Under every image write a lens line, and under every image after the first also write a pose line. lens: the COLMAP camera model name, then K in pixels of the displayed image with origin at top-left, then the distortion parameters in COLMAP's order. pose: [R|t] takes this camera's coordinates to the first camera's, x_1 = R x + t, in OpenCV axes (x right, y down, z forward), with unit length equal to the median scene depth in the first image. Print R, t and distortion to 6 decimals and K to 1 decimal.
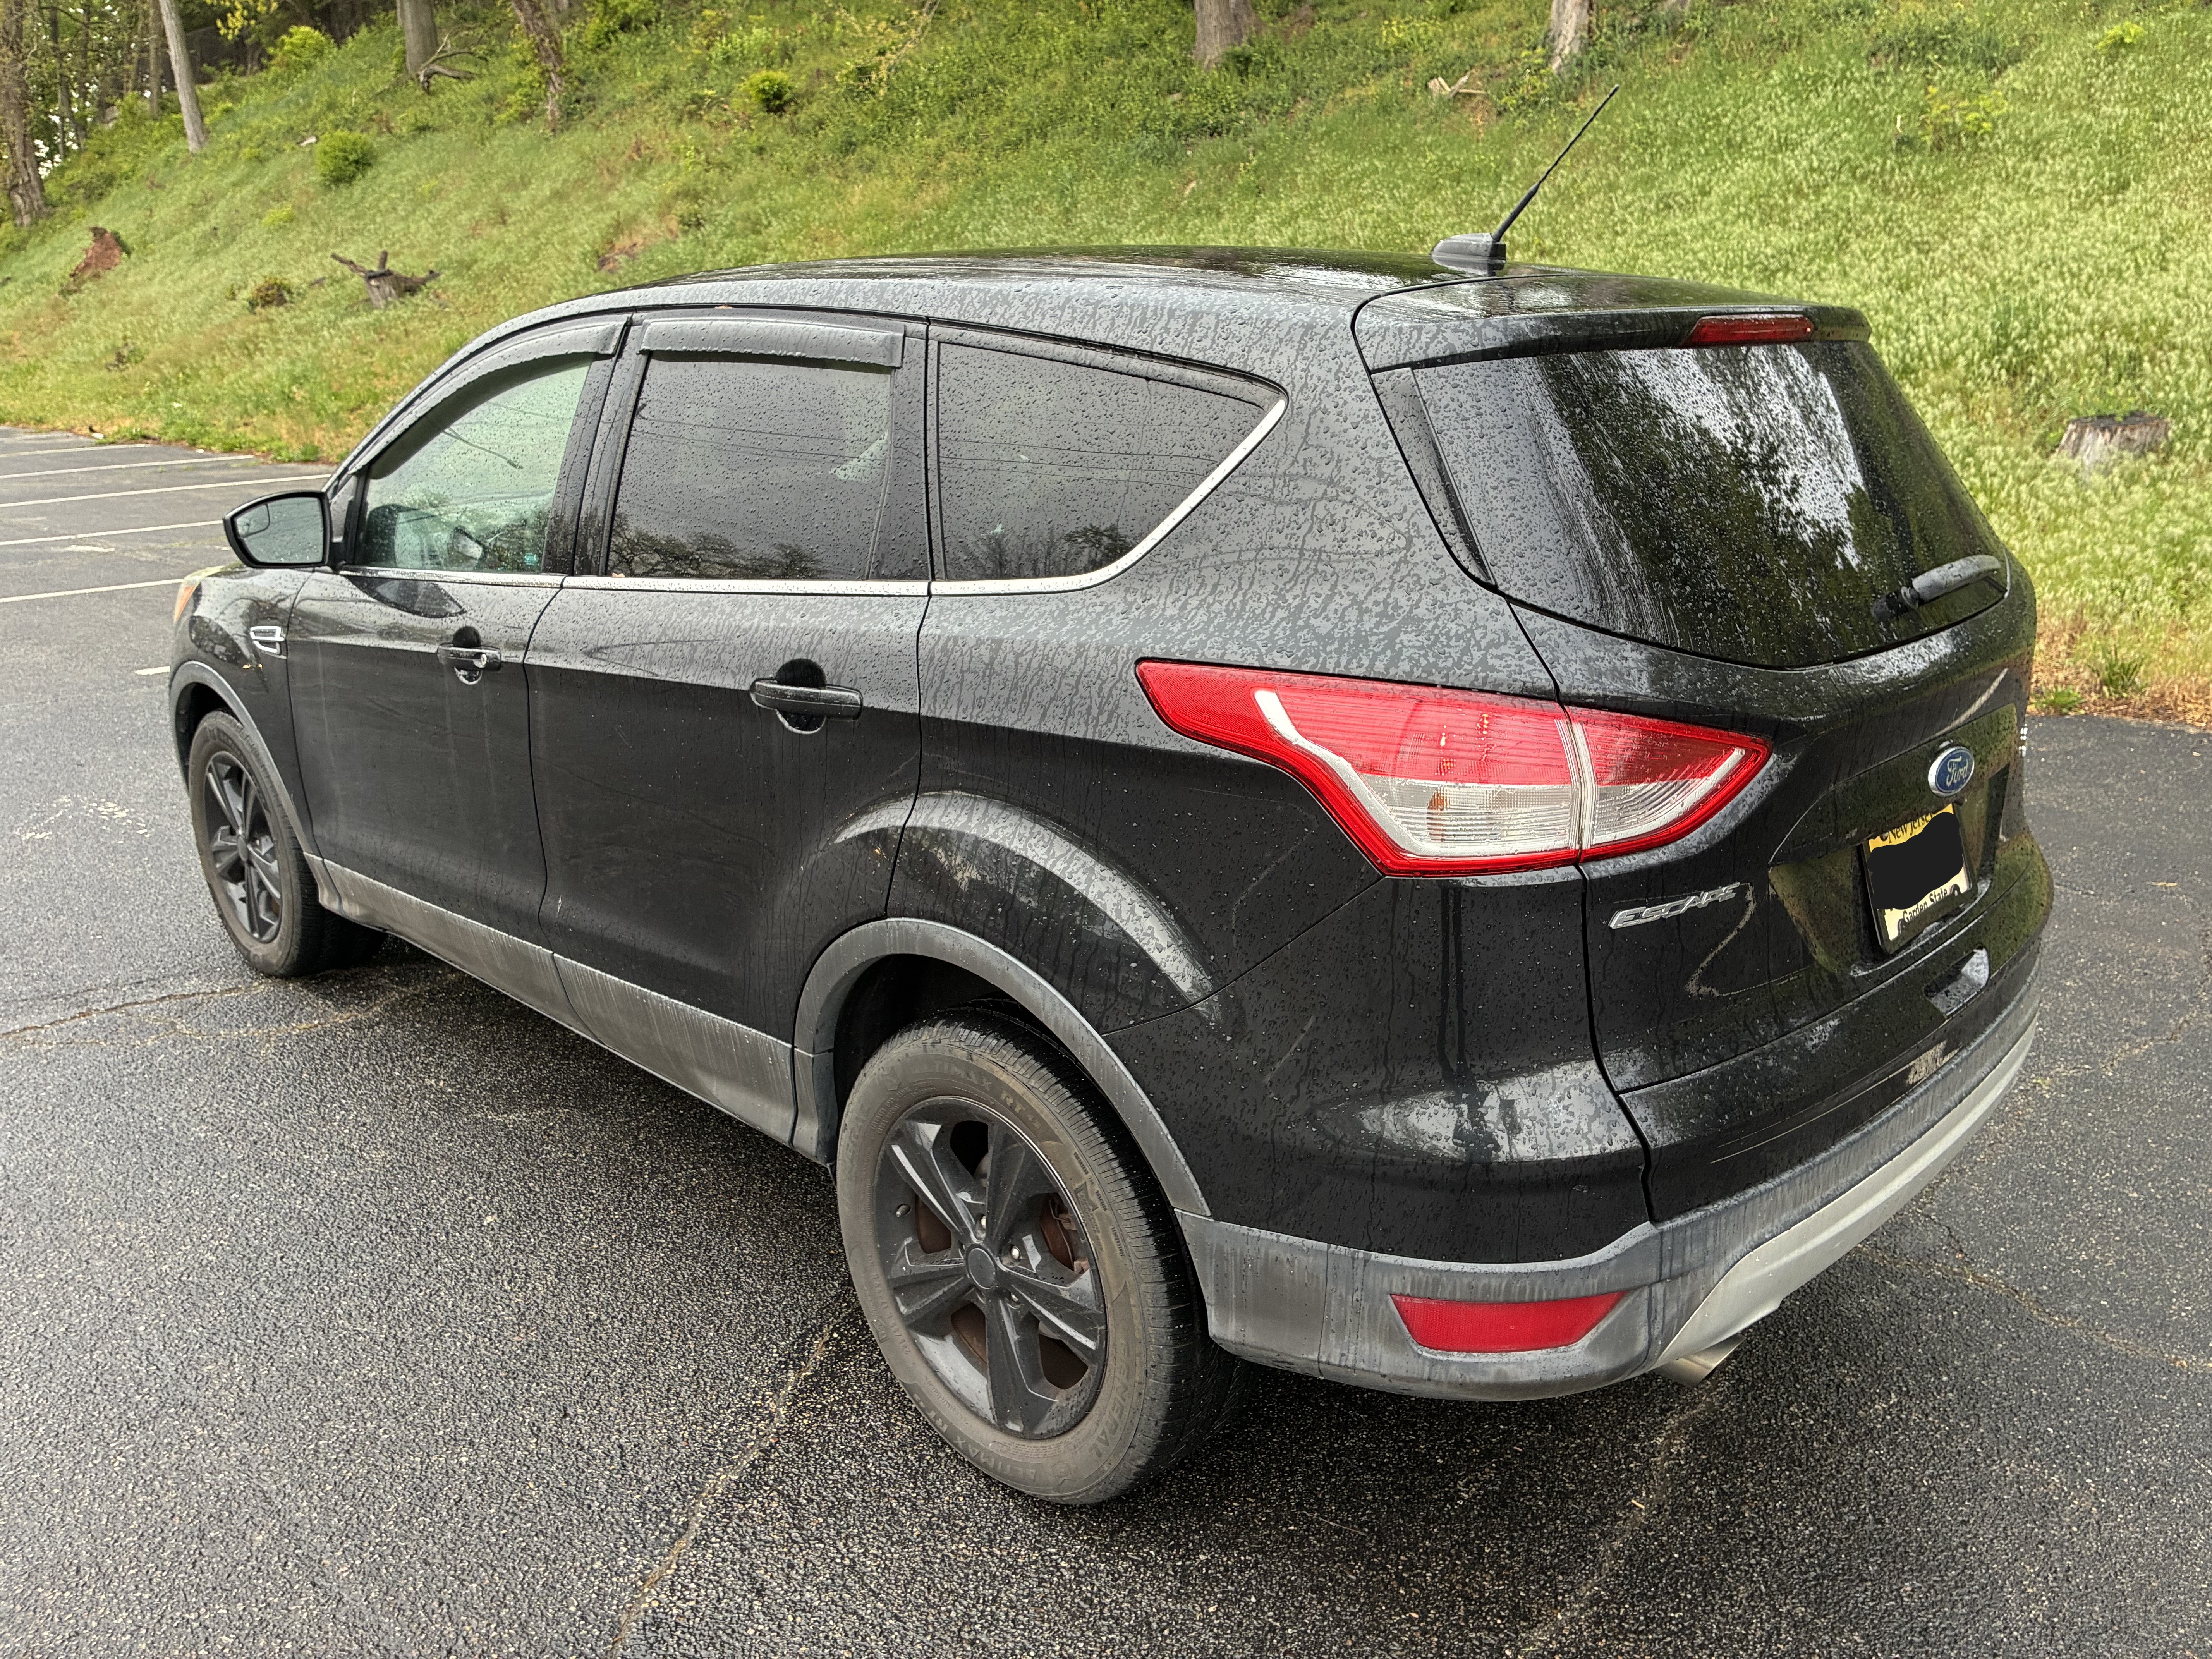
lens RADIAL K [[1642.2, 0, 1109.3], [0, 1642.2, 830.3], [0, 0, 1]] dist [0.061272, -0.084730]
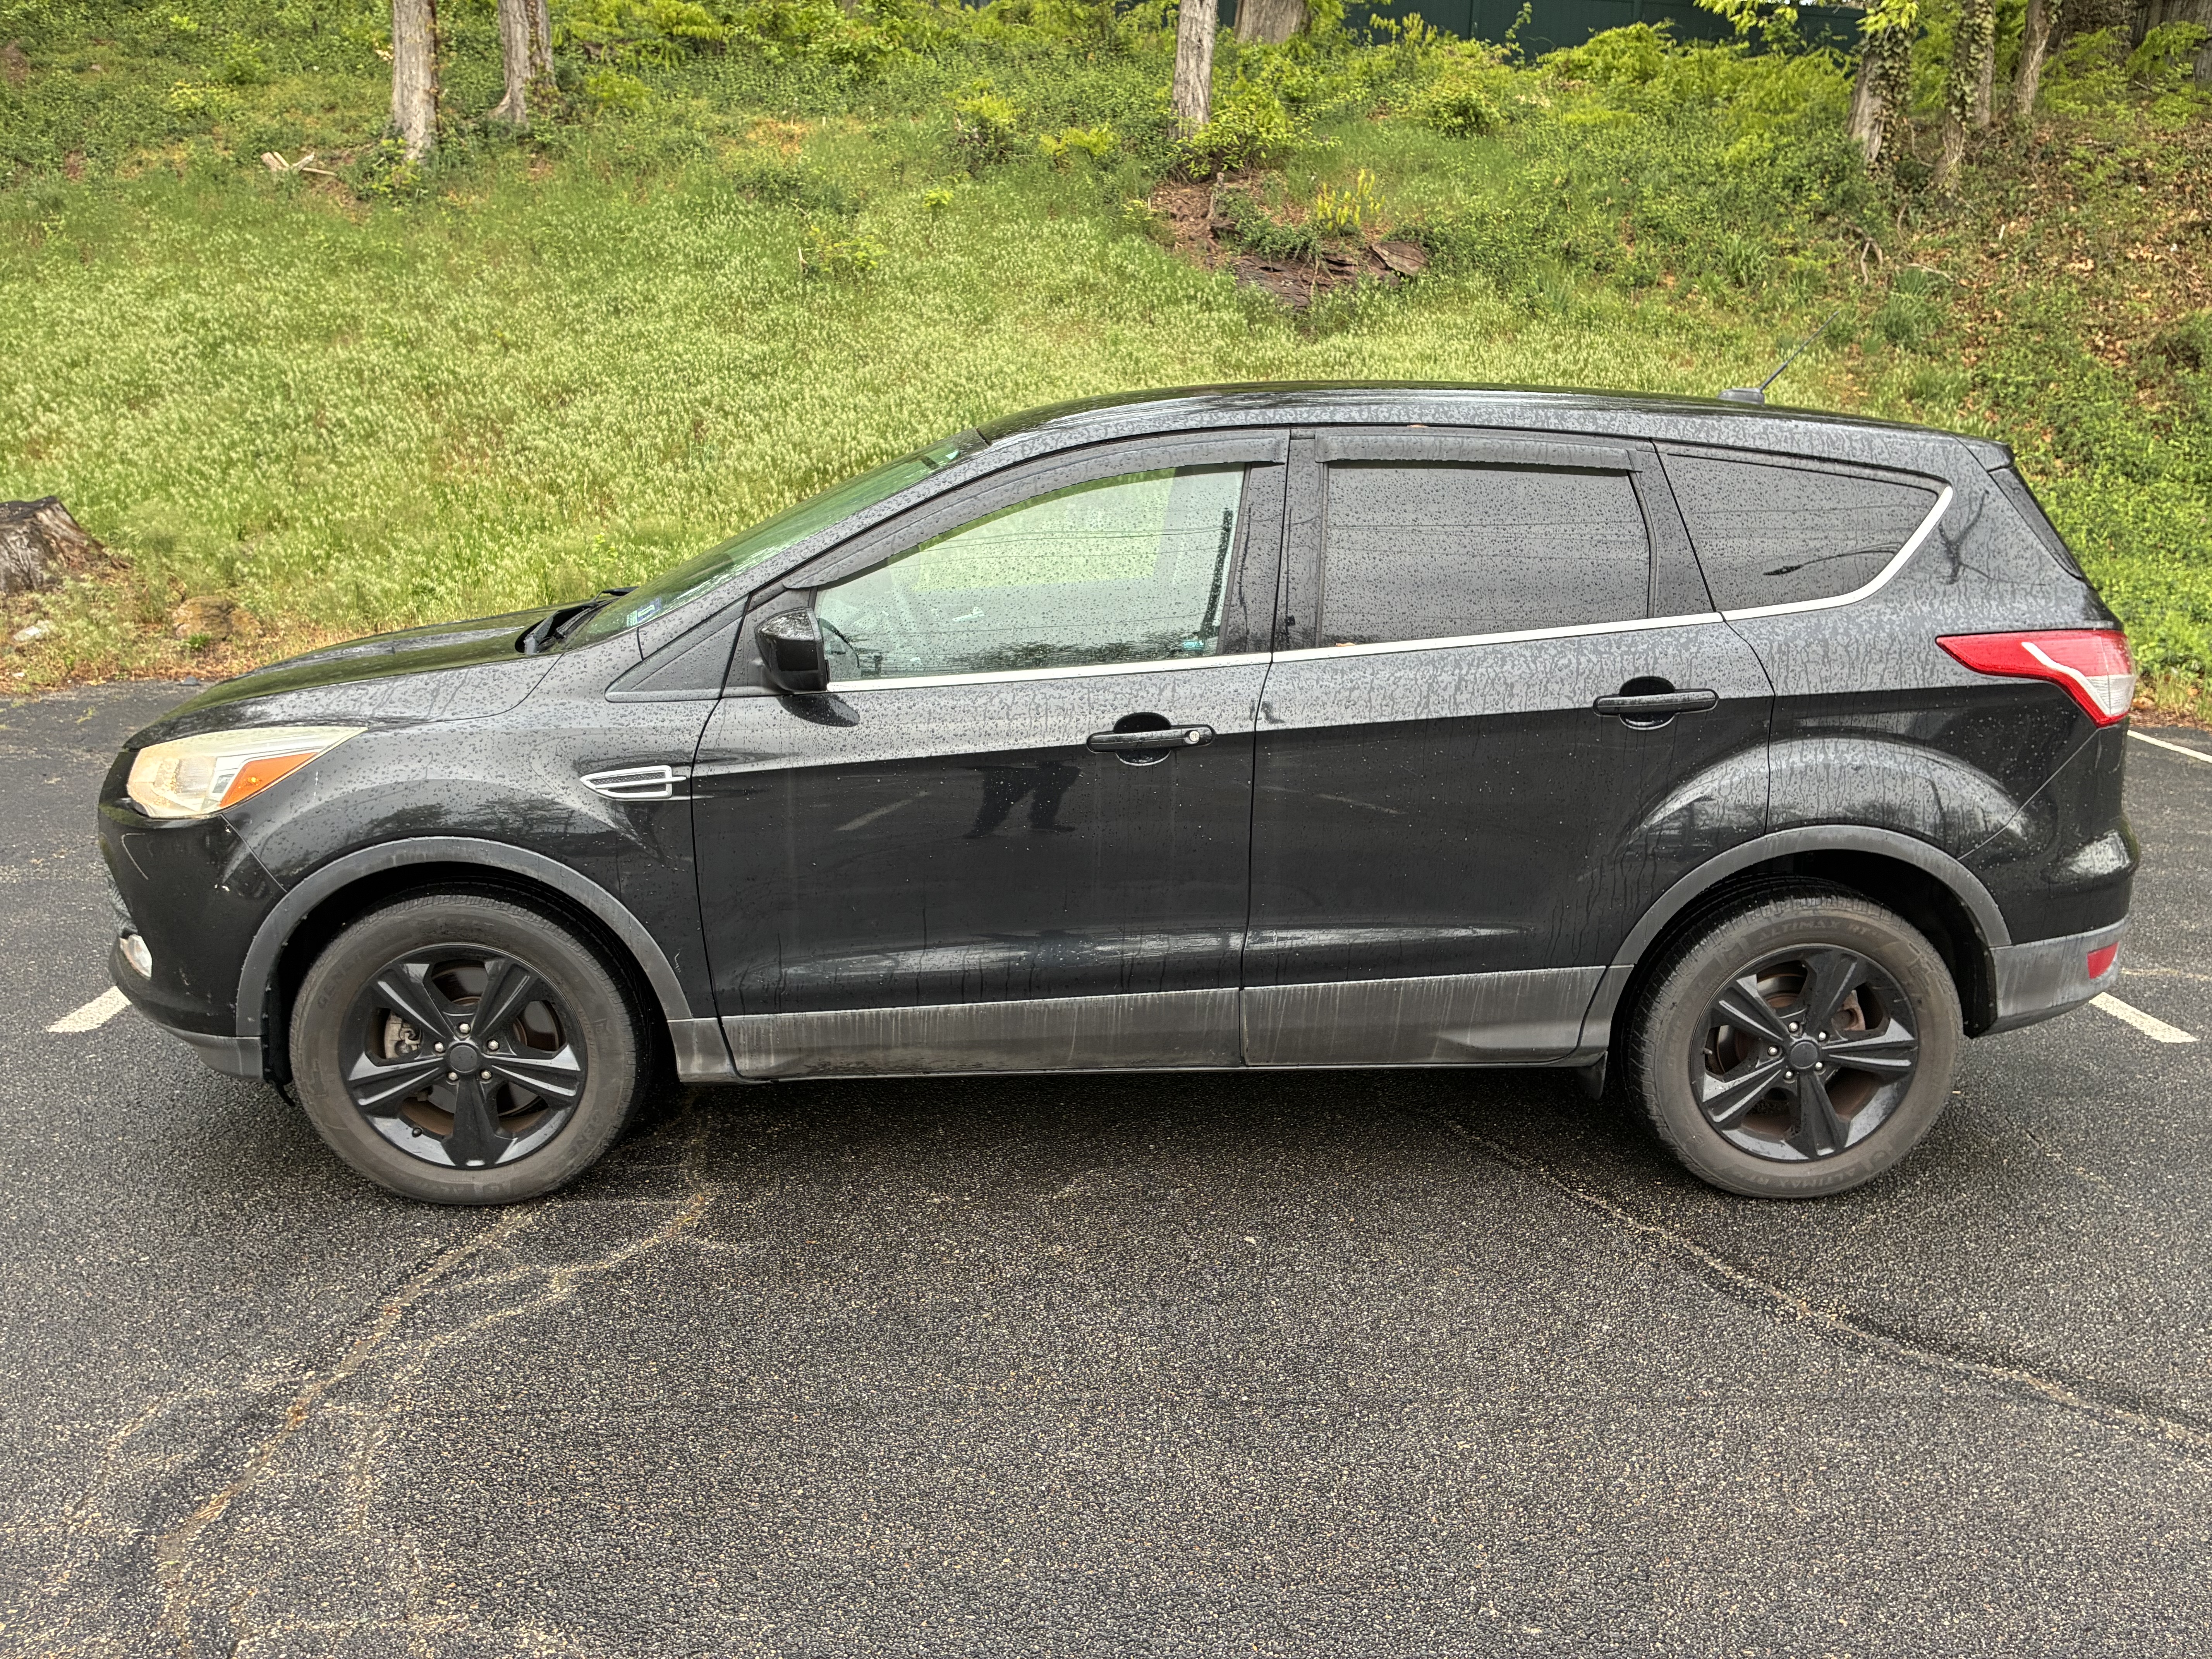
lens RADIAL K [[1642.2, 0, 1118.5], [0, 1642.2, 825.4], [0, 0, 1]] dist [0.061272, -0.084730]
pose [[0.681000, -0.161729, 0.714201, -1.274958], [0.197613, 0.979710, 0.033426, -0.096501], [-0.705115, 0.118372, 0.699142, 0.288881]]
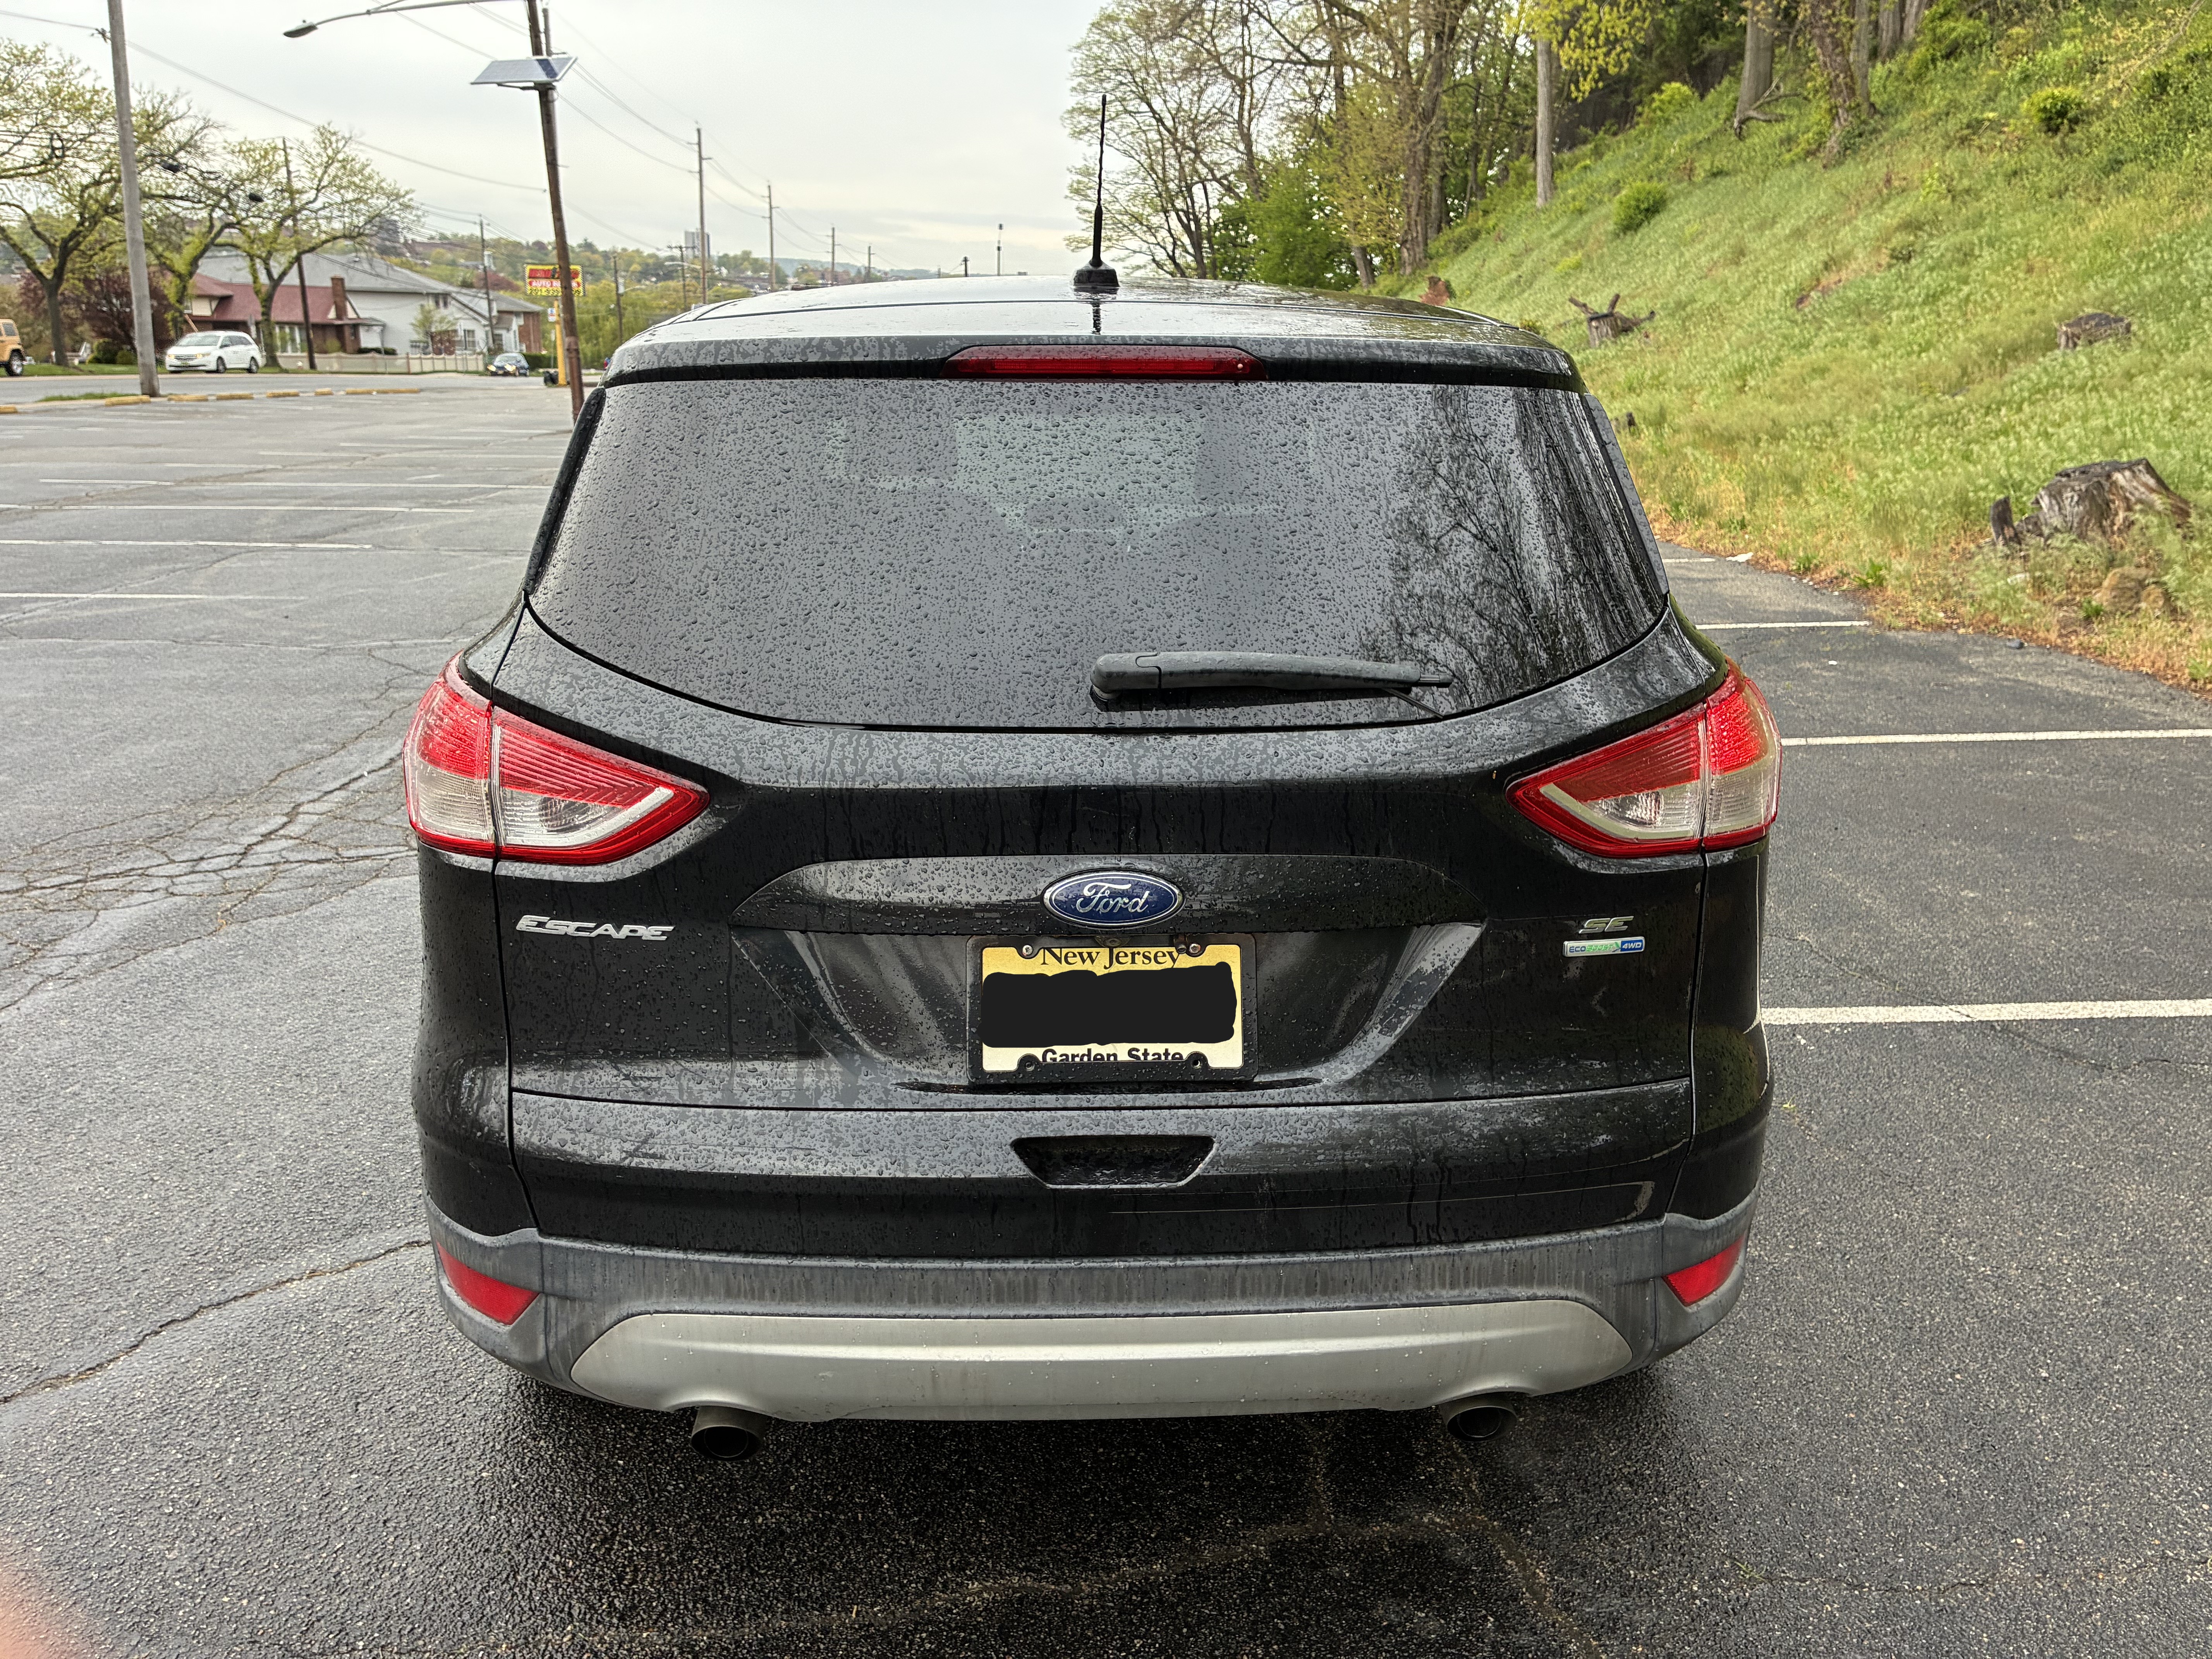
lens RADIAL K [[1642.2, 0, 1105.3], [0, 1642.2, 820.4], [0, 0, 1]] dist [0.061272, -0.084730]
pose [[0.722968, 0.196553, -0.662333, 0.101024], [-0.214690, 0.975131, 0.055034, -0.011605], [0.656678, 0.102408, 0.747186, 0.037589]]
